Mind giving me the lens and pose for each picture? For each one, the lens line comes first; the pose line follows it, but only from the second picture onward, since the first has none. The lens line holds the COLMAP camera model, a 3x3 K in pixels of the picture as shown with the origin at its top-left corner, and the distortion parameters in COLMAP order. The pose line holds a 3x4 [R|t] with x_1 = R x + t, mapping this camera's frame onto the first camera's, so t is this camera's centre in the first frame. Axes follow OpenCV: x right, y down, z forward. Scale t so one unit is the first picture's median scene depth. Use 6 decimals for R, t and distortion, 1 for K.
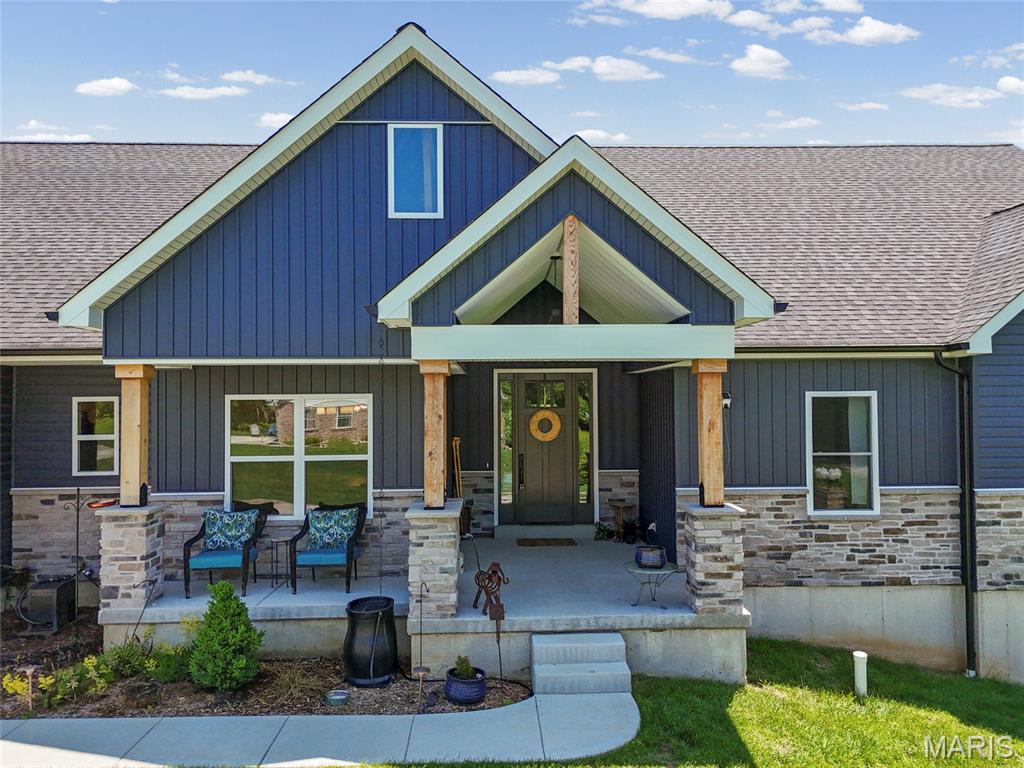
lens RADIAL K [[750.1, 0, 512.0], [0, 750.1, 384.0], [0, 0, 1]] dist [0.092600, -0.104718]
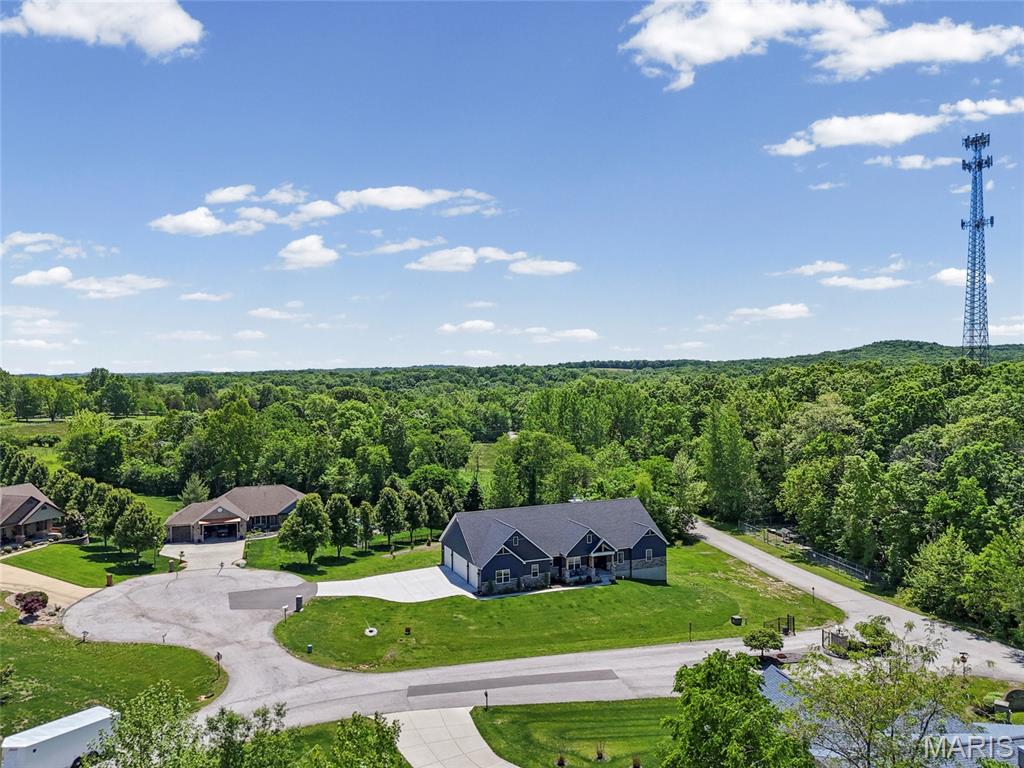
lens RADIAL K [[752.7, 0, 512.0], [0, 752.7, 384.0], [0, 0, 1]] dist [0.078604, -0.073342]
pose [[0.933952, -0.009515, 0.357273, -4.770191], [-0.004379, 0.999266, 0.038058, -2.756833], [-0.357373, -0.037109, 0.933224, -8.284631]]
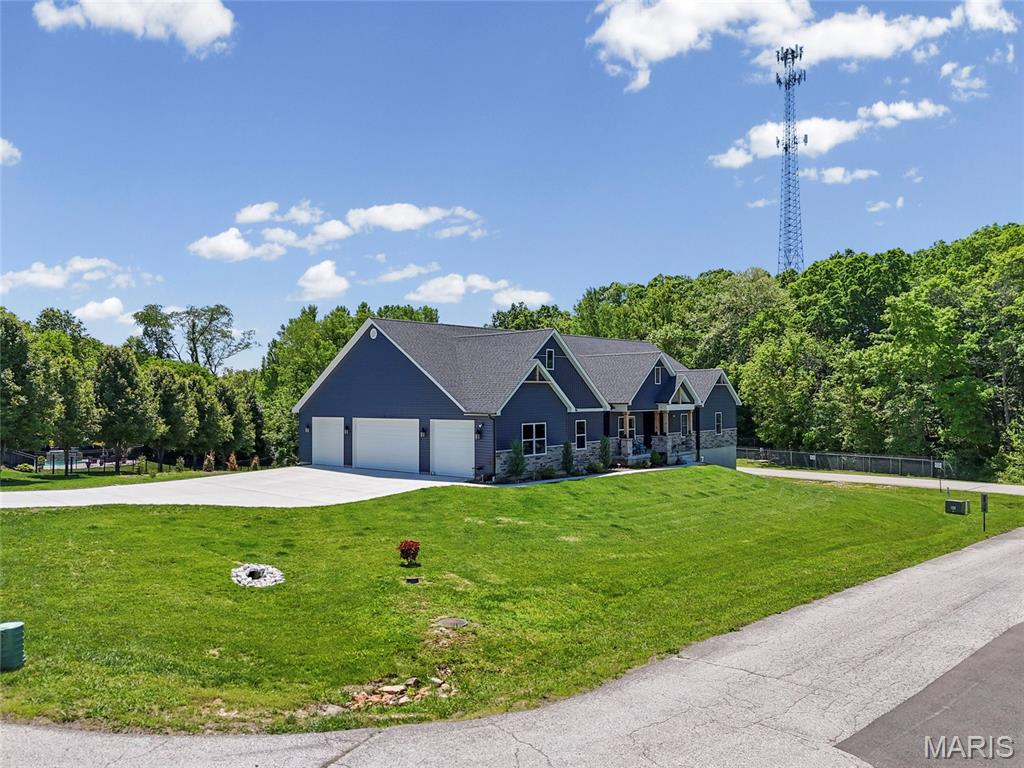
lens RADIAL K [[750.1, 0, 512.0], [0, 750.1, 384.0], [0, 0, 1]] dist [0.092600, -0.104718]
pose [[0.693109, 0.012608, 0.720722, -4.282307], [-0.013275, 0.999901, -0.004725, -0.159973], [-0.720710, -0.006292, 0.693208, -1.803448]]
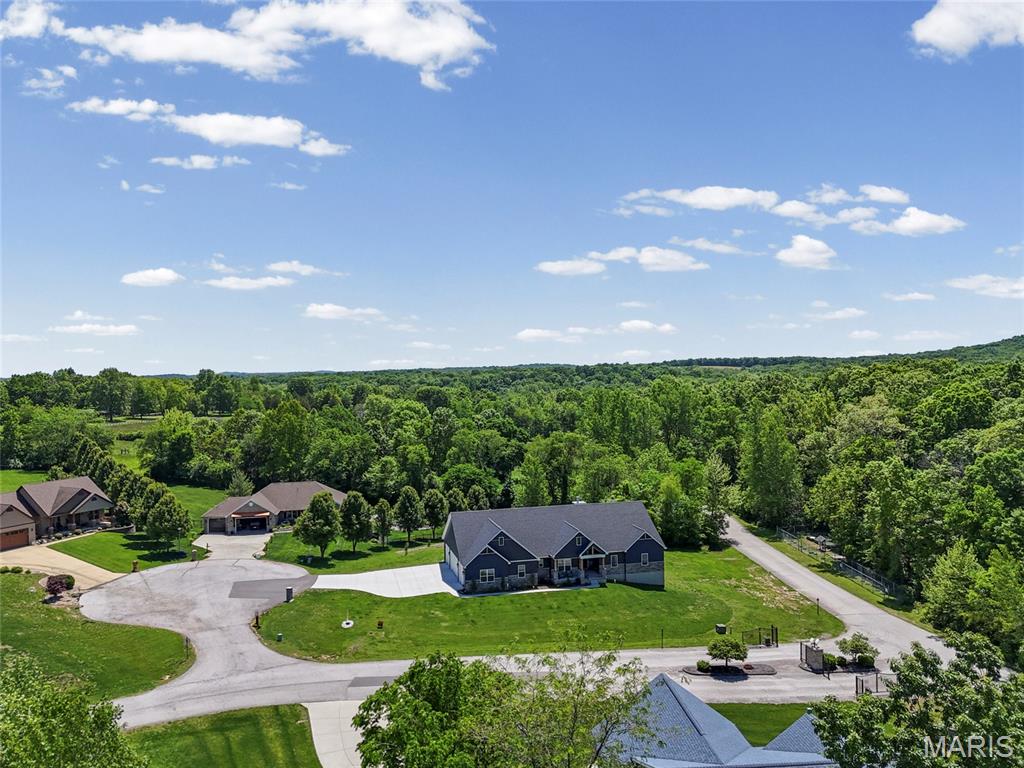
lens RADIAL K [[752.7, 0, 512.0], [0, 752.7, 384.0], [0, 0, 1]] dist [0.078604, -0.073342]
pose [[0.975537, -0.011912, 0.219513, -3.250342], [0.003142, 0.999184, 0.040258, -2.820248], [-0.219814, -0.038583, 0.974779, -8.896493]]
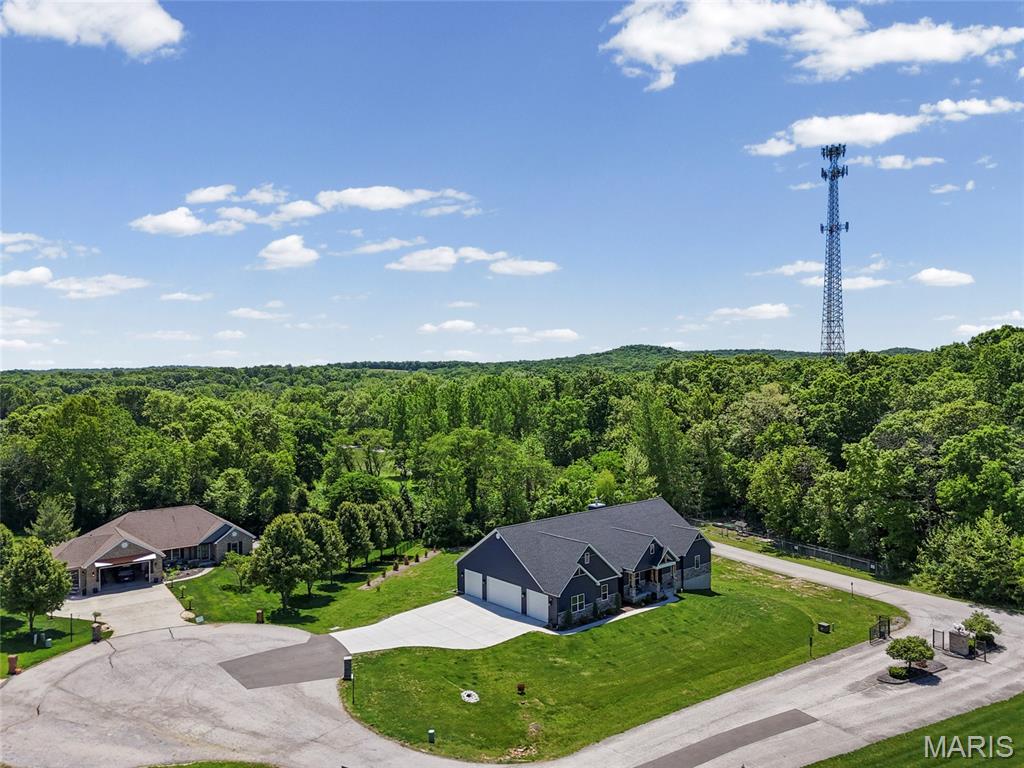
lens RADIAL K [[752.7, 0, 512.0], [0, 752.7, 384.0], [0, 0, 1]] dist [0.078604, -0.073342]
pose [[0.774837, -0.012215, 0.632043, -6.939894], [-0.011013, 0.999401, 0.032816, -2.443671], [-0.632065, -0.032388, 0.774239, -4.846854]]
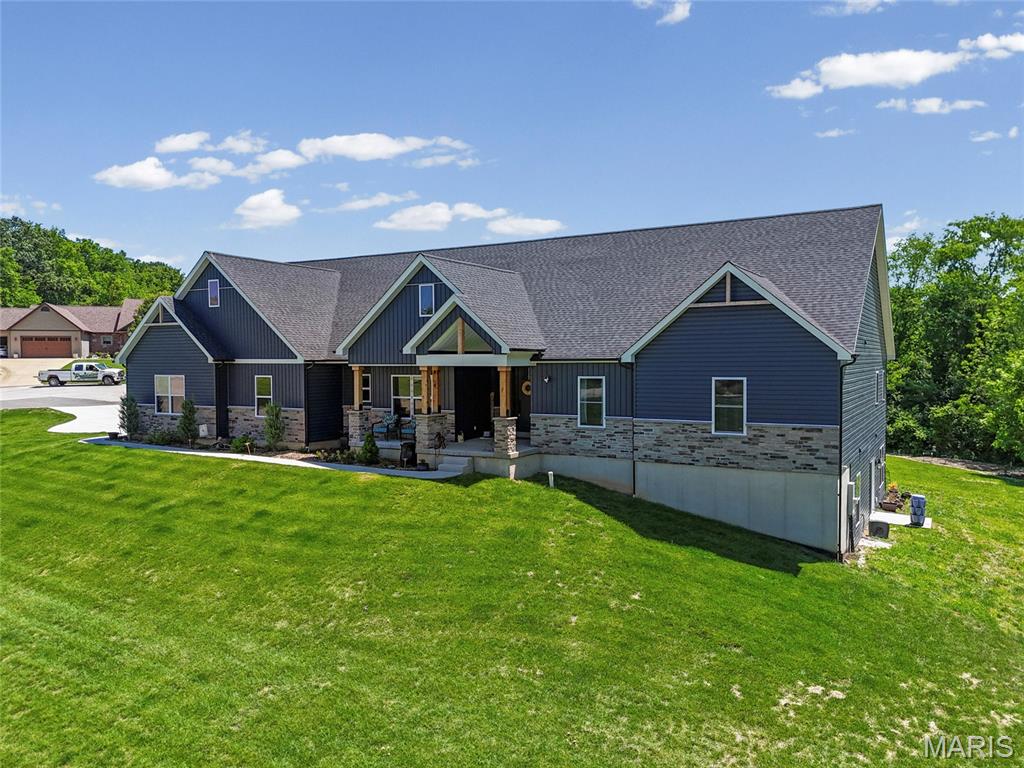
lens RADIAL K [[752.7, 0, 512.0], [0, 752.7, 384.0], [0, 0, 1]] dist [0.078604, -0.073342]
pose [[0.848072, 0.019043, -0.529539, 1.523465], [0.012331, 0.998374, 0.055652, -0.104300], [0.529738, -0.053727, 0.846458, -1.174149]]
